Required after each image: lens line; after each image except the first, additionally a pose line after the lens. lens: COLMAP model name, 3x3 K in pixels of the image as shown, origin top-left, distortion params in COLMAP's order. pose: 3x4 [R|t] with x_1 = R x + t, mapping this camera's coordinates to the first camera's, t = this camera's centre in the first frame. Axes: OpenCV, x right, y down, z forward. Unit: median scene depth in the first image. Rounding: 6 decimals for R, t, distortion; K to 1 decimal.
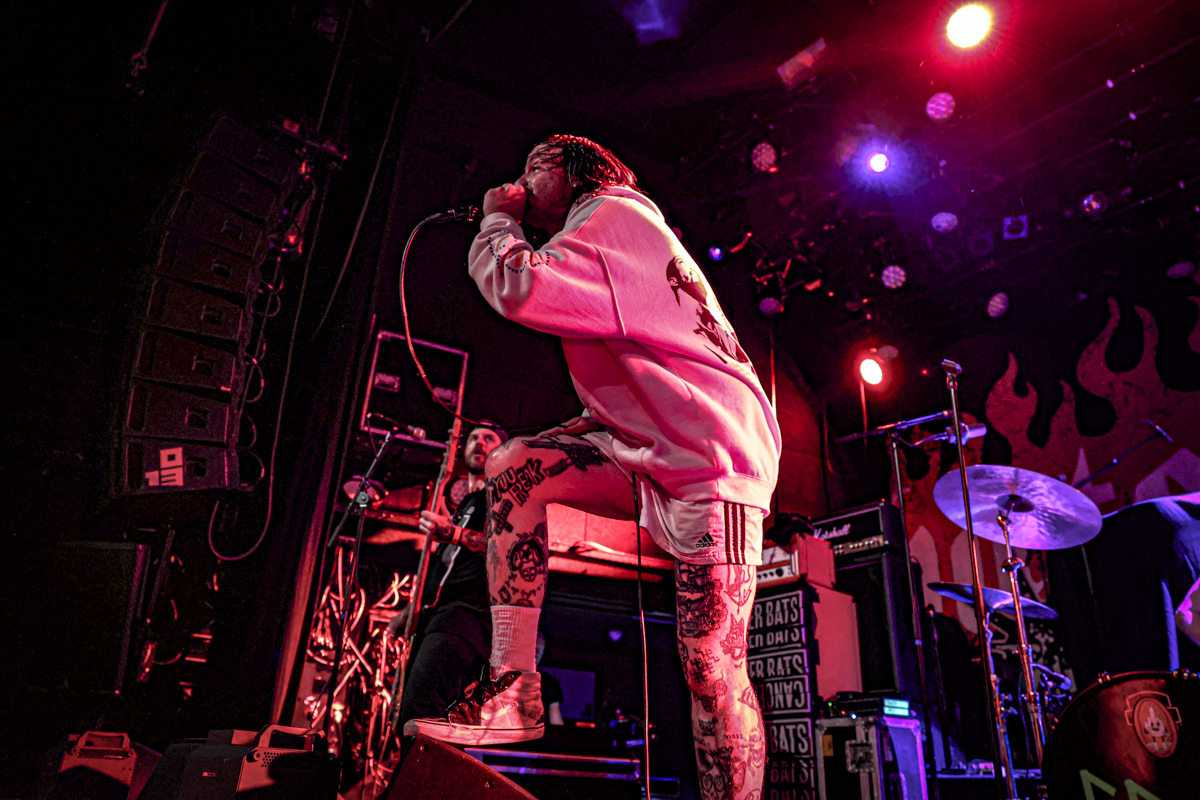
lens RADIAL K [[833.4, 0, 600.0], [0, 833.4, 400.0], [0, 0, 1]] dist [-0.079839, 0.086012]
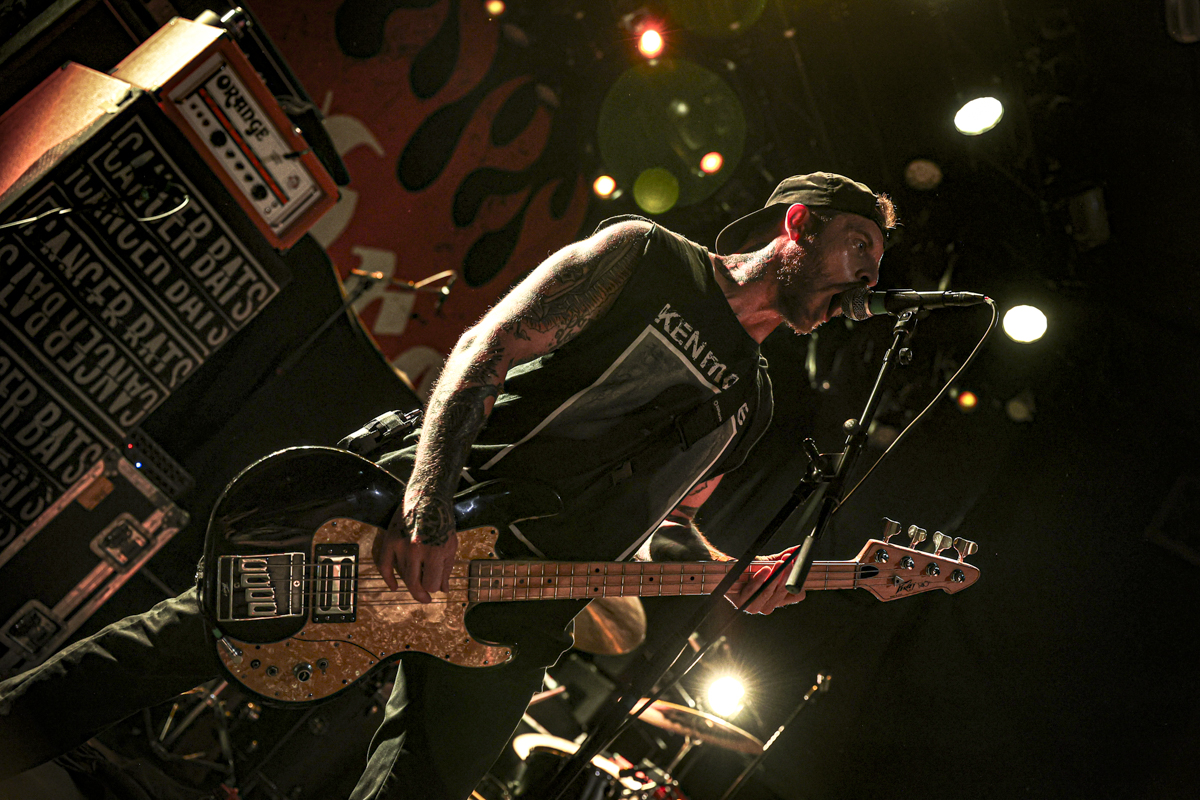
lens RADIAL K [[1333.0, 0, 600.0], [0, 1333.0, 400.0], [0, 0, 1]] dist [-0.065731, 0.386240]
pose [[-0.214176, 0.130310, 0.968064, -0.672502], [-0.906734, 0.342050, -0.246650, 0.288326], [-0.363267, -0.930603, 0.044898, 0.833770]]
